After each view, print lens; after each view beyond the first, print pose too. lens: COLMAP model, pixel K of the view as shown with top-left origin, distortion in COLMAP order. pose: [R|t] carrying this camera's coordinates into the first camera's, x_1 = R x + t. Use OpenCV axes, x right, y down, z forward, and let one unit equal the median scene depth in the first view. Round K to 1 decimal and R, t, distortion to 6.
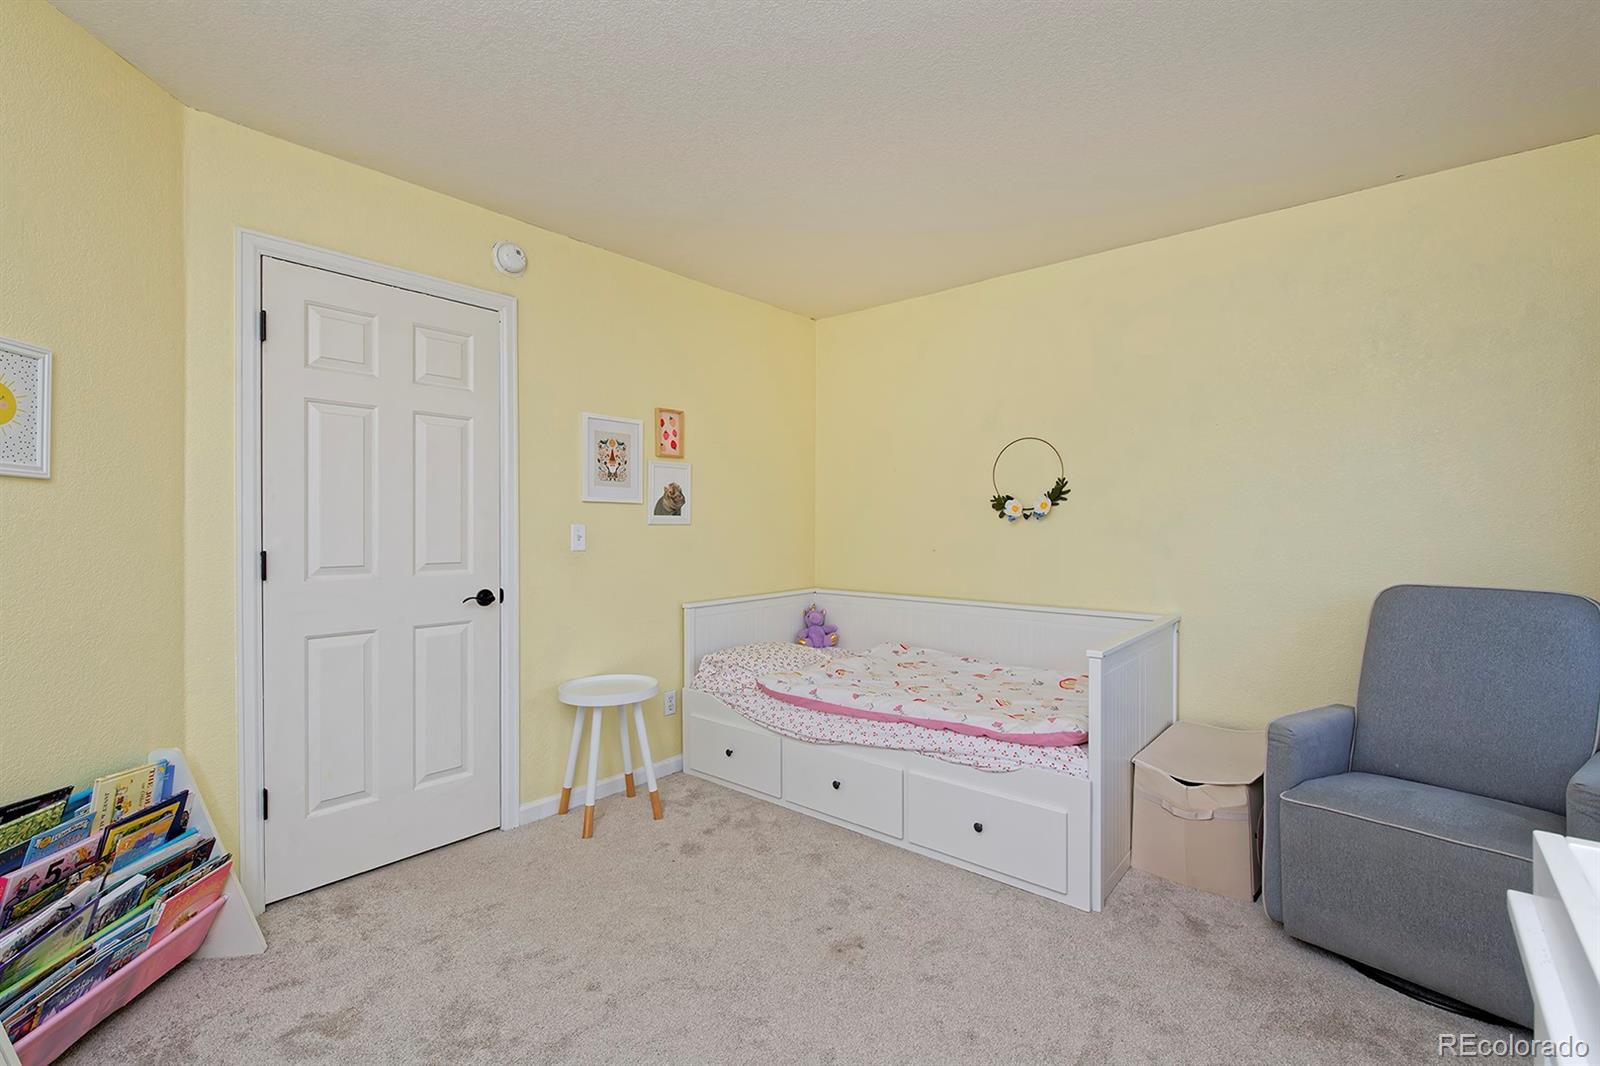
lens RADIAL K [[702.5, 0, 800.0], [0, 702.5, 533.0], [0, 0, 1]] dist [0.000202, 0.000050]
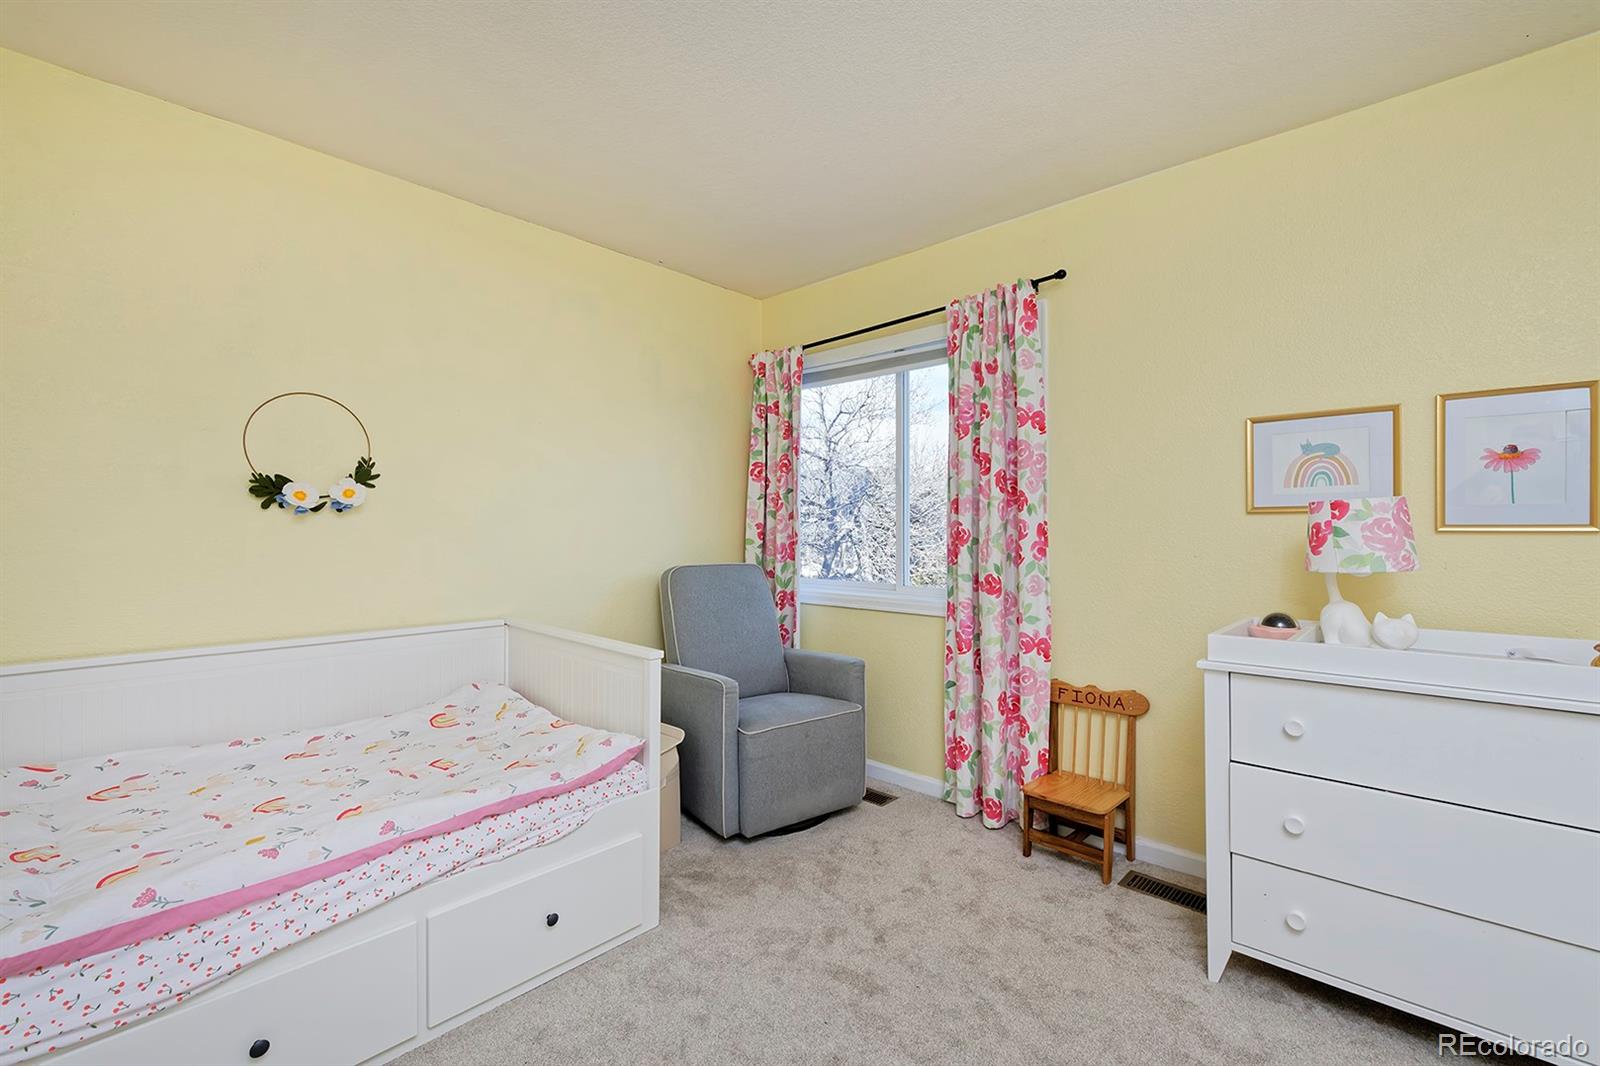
lens RADIAL K [[702.5, 0, 800.0], [0, 702.5, 533.0], [0, 0, 1]] dist [0.000202, 0.000050]
pose [[0.043409, -0.010868, 0.998998, -0.427978], [0.007538, 0.999916, 0.010550, -0.003054], [-0.999029, 0.007073, 0.043487, 0.614606]]
